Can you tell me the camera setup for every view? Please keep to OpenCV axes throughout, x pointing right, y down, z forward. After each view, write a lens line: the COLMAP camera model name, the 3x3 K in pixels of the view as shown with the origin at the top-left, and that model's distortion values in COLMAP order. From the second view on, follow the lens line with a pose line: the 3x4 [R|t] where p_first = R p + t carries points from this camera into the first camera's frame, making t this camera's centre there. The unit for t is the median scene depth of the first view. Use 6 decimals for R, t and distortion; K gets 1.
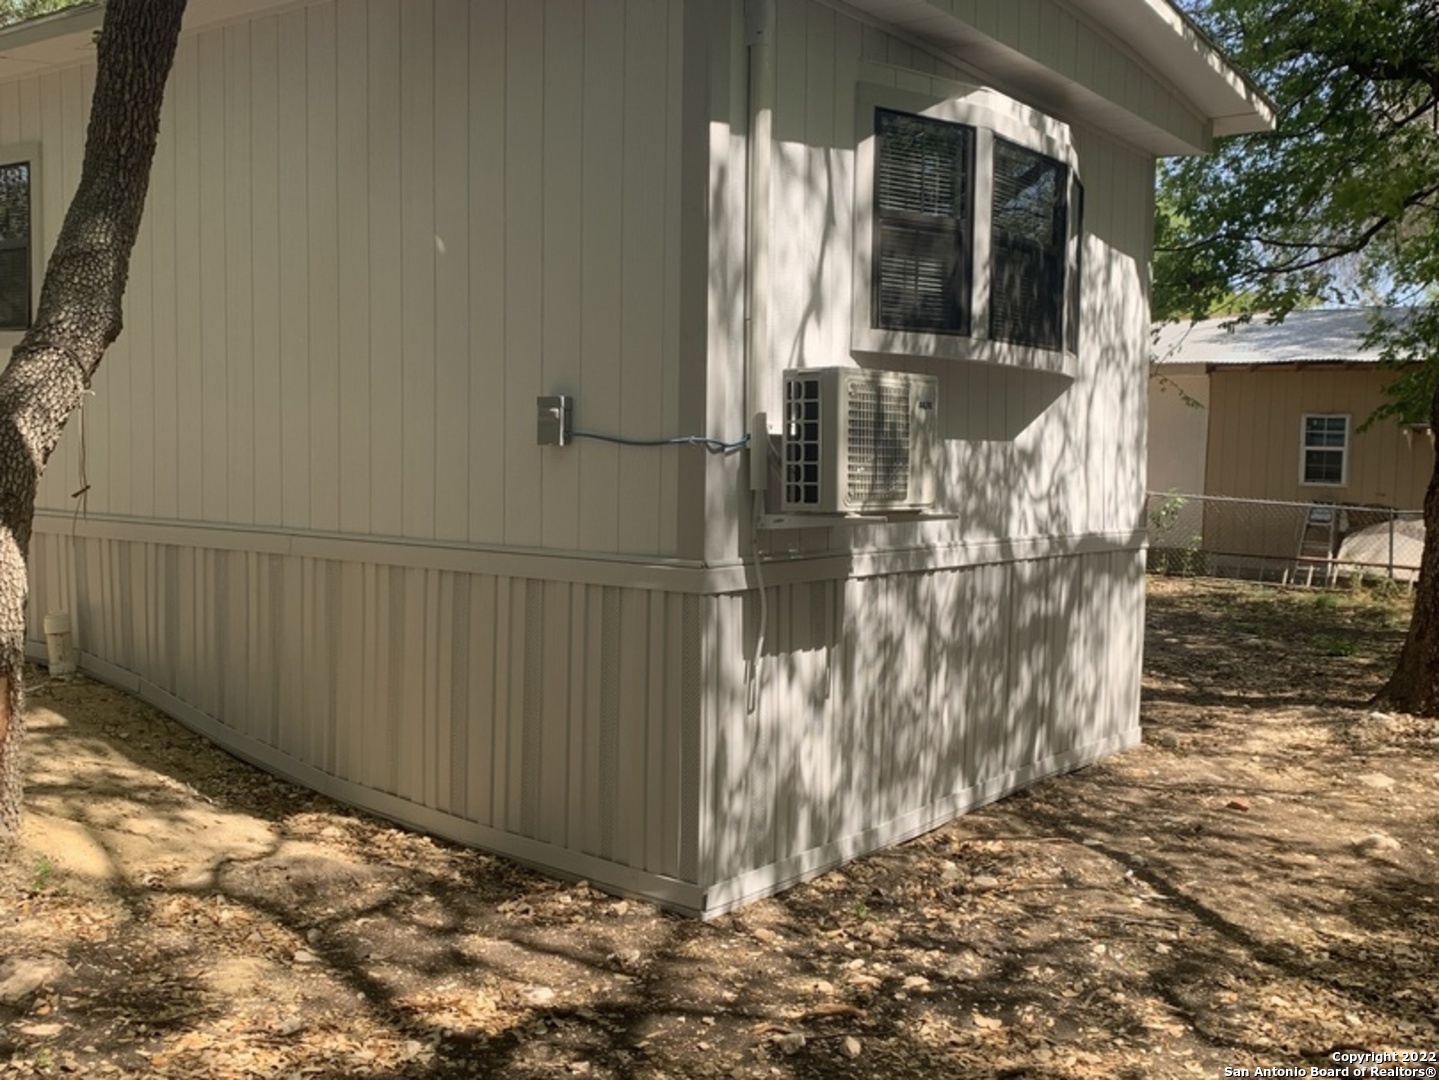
lens RADIAL K [[1437.5, 0, 712.5], [0, 1437.5, 524.3], [0, 0, 1]] dist [0.109567, -0.273310]
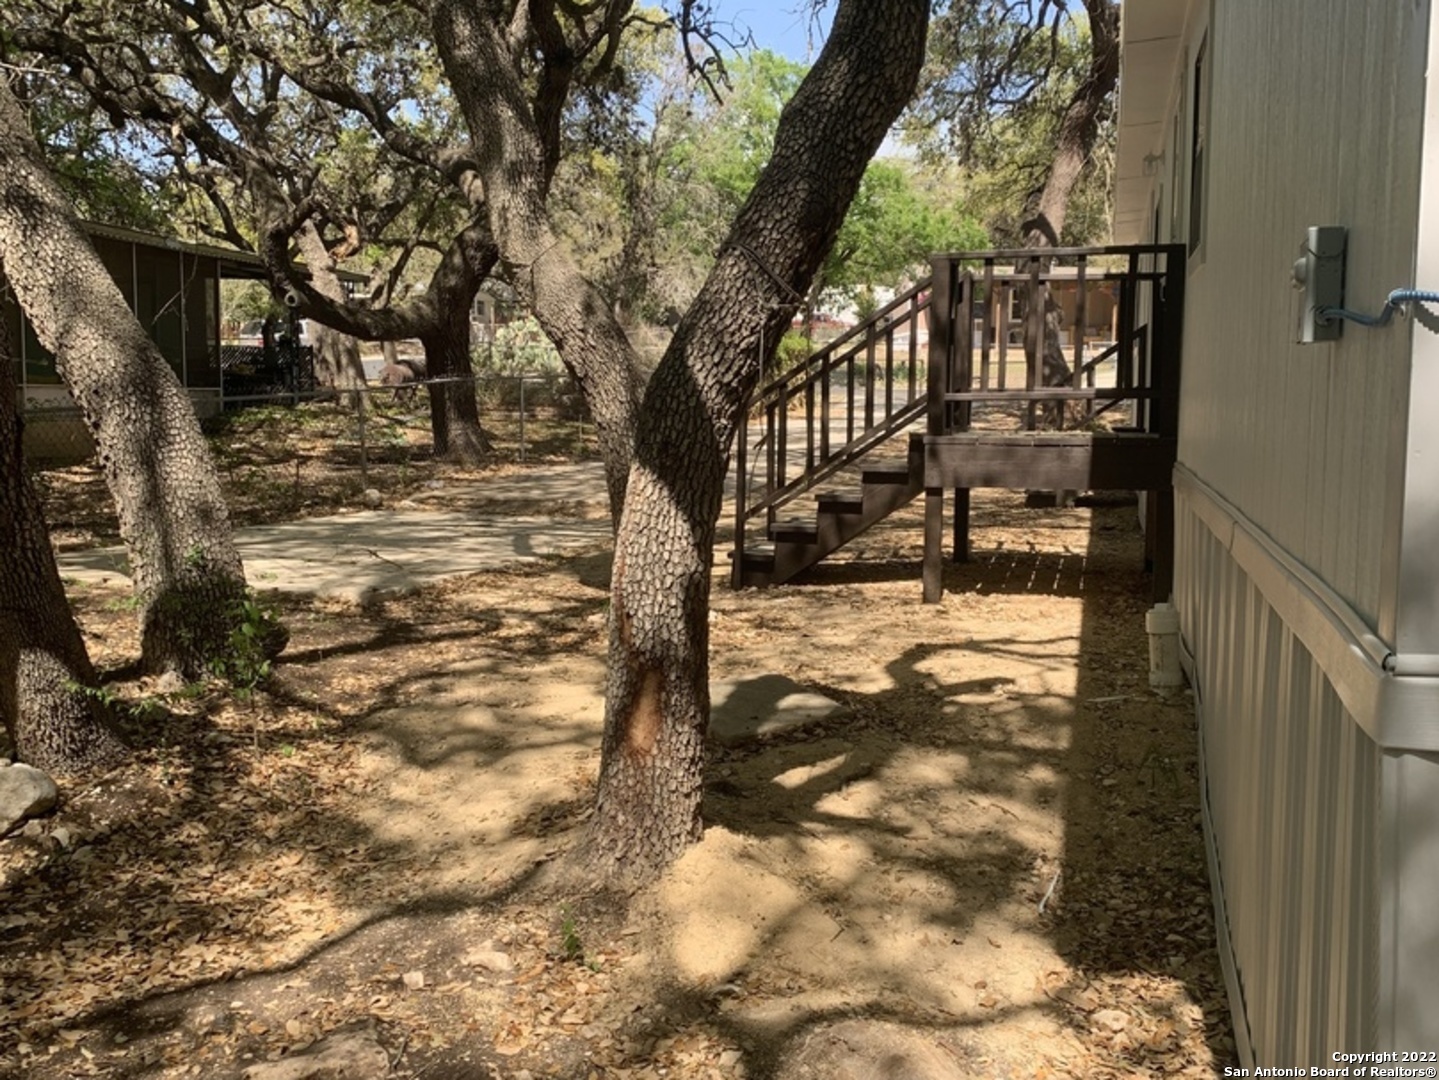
lens RADIAL K [[1500.7, 0, 719.5], [0, 1500.7, 540.0], [0, 0, 1]] dist [0.154524, -0.360130]
pose [[0.353175, 0.065078, -0.933291, 0.281046], [-0.045418, 0.997594, 0.052374, -0.011851], [0.934454, 0.023891, 0.355281, 0.720991]]
